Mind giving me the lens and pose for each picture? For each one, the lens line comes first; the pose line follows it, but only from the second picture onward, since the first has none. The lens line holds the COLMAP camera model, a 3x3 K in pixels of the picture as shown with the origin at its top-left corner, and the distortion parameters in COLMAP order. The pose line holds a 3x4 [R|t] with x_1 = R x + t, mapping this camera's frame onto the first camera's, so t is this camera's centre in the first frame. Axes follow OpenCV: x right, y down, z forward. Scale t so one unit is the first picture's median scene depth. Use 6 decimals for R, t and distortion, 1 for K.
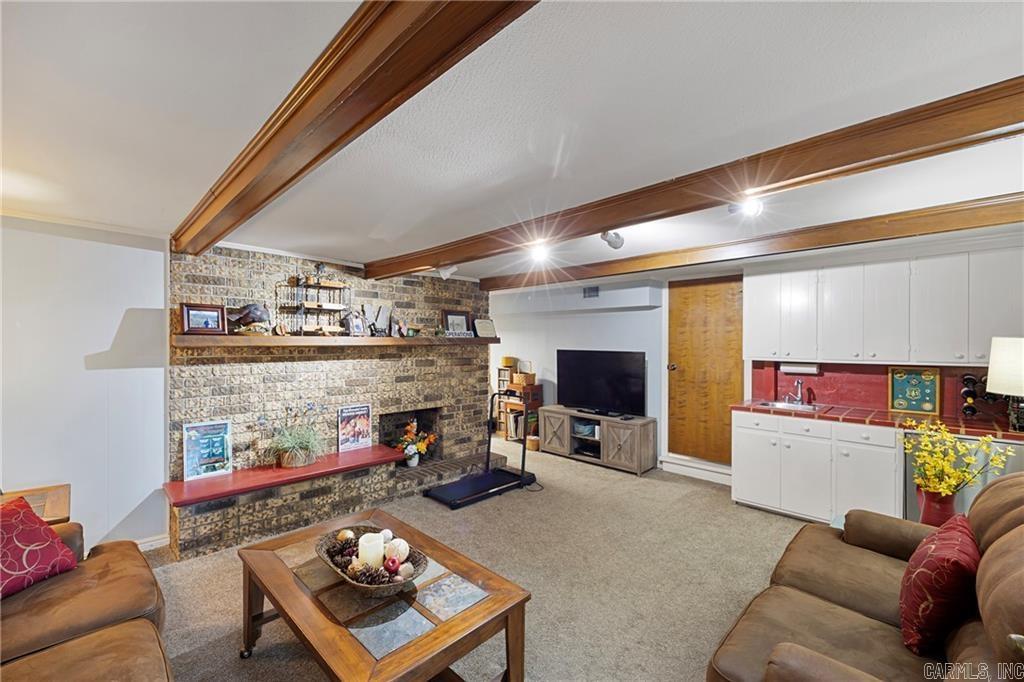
lens RADIAL K [[420.1, 0, 532.0], [0, 420.1, 344.0], [0, 0, 1]] dist [0.001774, 0.000205]
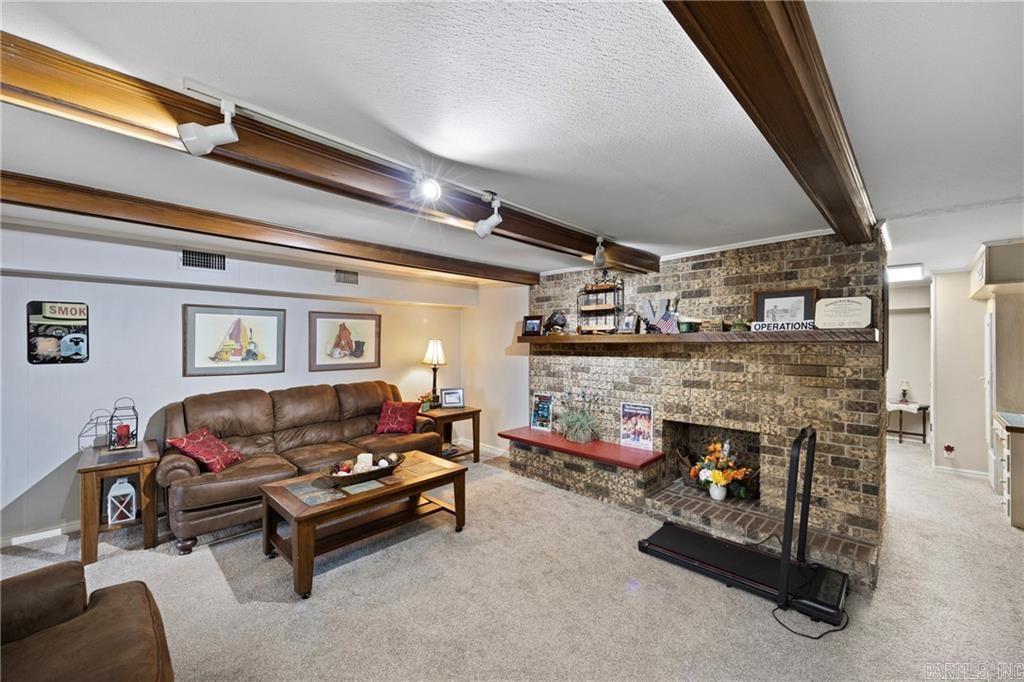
lens RADIAL K [[420.1, 0, 512.2], [0, 420.1, 339.8], [0, 0, 1]] dist [0.001774, 0.000205]
pose [[-0.026939, -0.006148, -0.999618, 0.569118], [-0.000334, 0.999981, -0.006141, 0.001859], [0.999637, 0.000169, -0.026940, 0.720999]]
